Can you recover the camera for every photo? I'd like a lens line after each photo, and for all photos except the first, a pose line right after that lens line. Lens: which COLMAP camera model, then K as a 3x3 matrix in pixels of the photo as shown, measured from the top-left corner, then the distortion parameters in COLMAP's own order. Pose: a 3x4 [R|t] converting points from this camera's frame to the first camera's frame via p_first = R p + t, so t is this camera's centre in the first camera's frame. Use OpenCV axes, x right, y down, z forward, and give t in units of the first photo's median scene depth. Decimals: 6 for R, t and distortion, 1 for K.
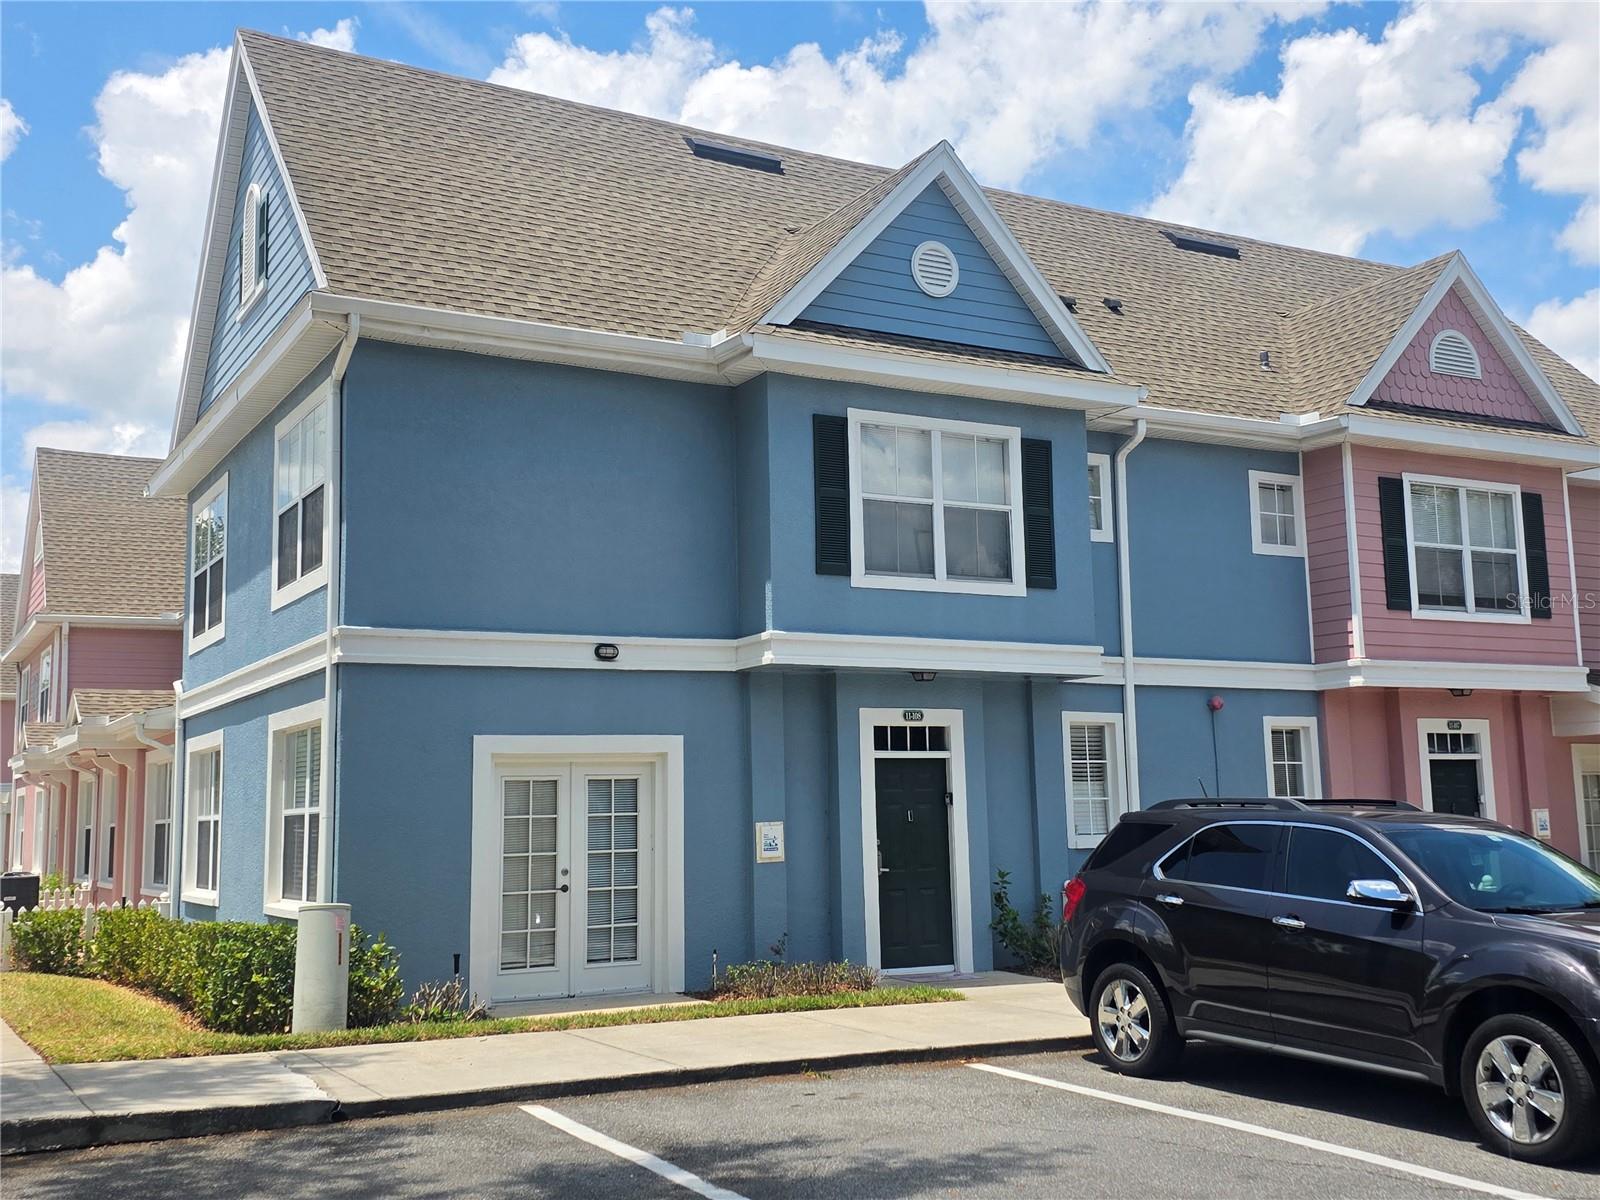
lens RADIAL K [[1636.1, 0, 800.0], [0, 1636.1, 600.0], [0, 0, 1]] dist [0.236516, -0.000306]
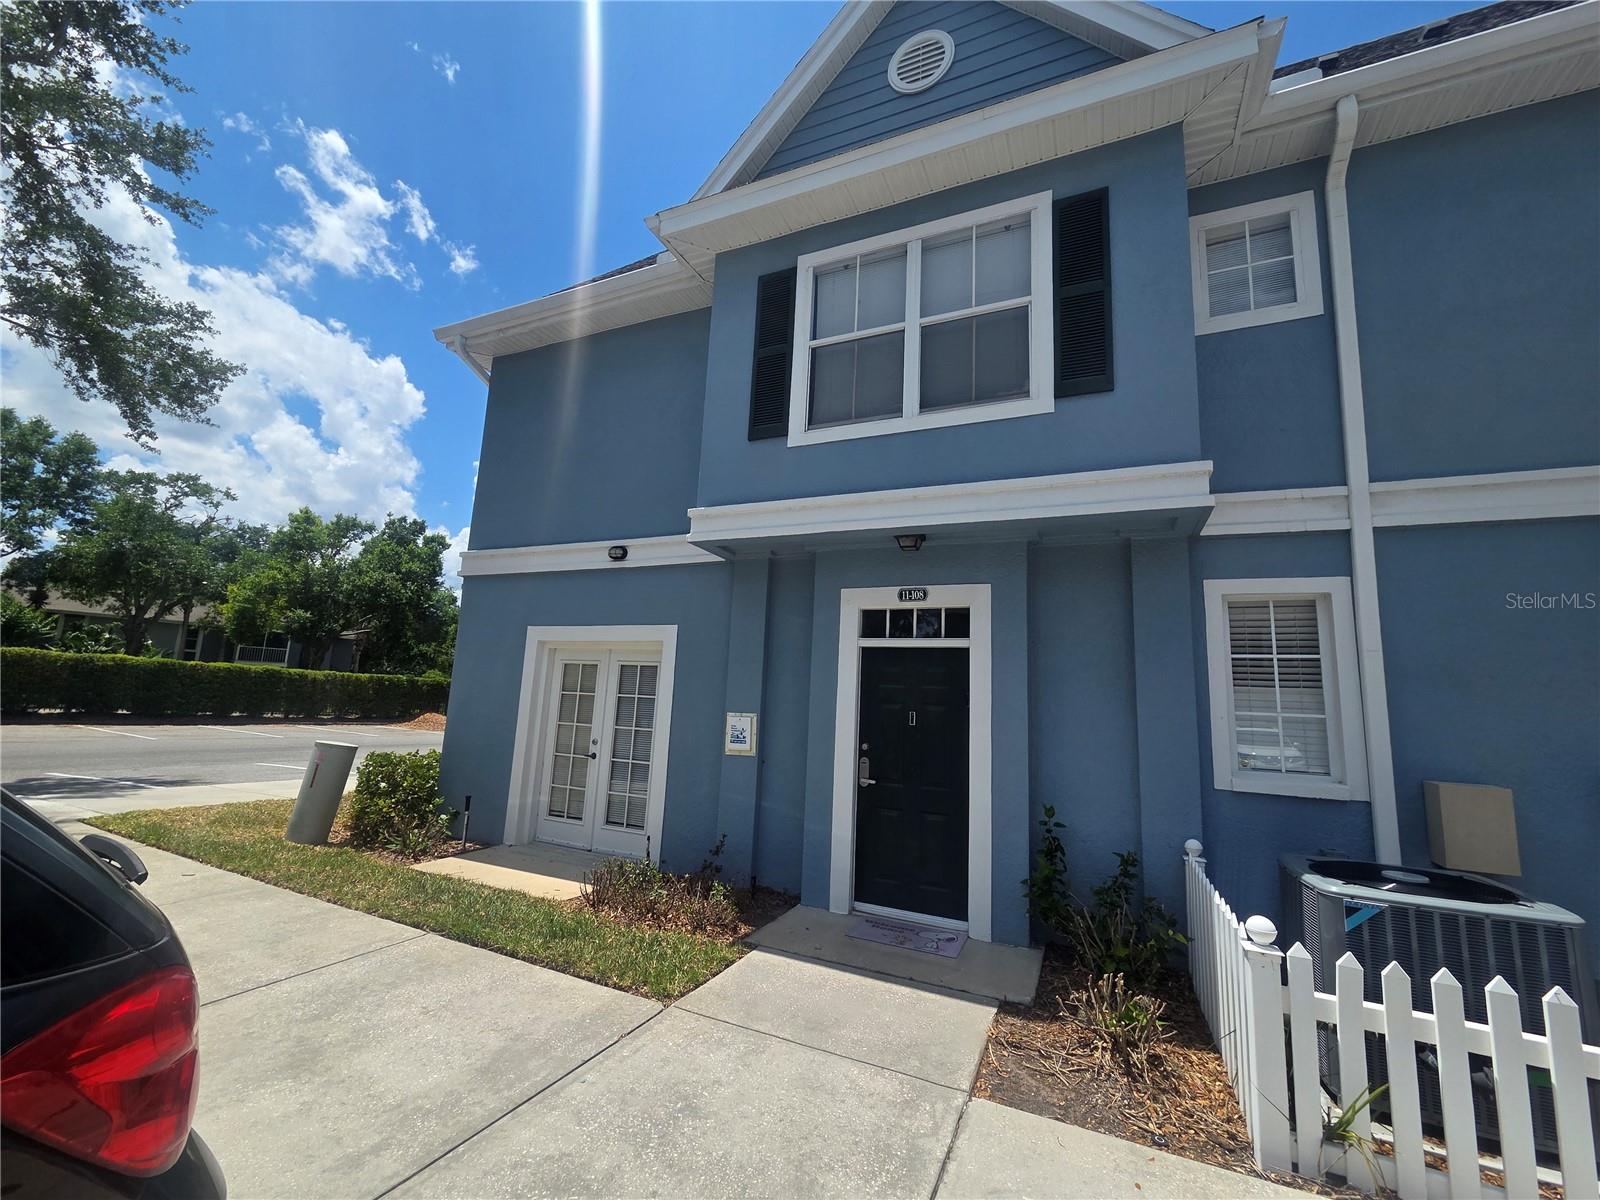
lens RADIAL K [[659.3, 0, 798.8], [0, 659.3, 597.4], [0, 0, 1]] dist [0.002324, 0.000066]
pose [[0.588064, -0.081859, -0.804662, 0.297558], [0.046635, 0.996642, -0.067307, 0.091240], [0.807469, 0.002055, 0.589906, 0.764063]]
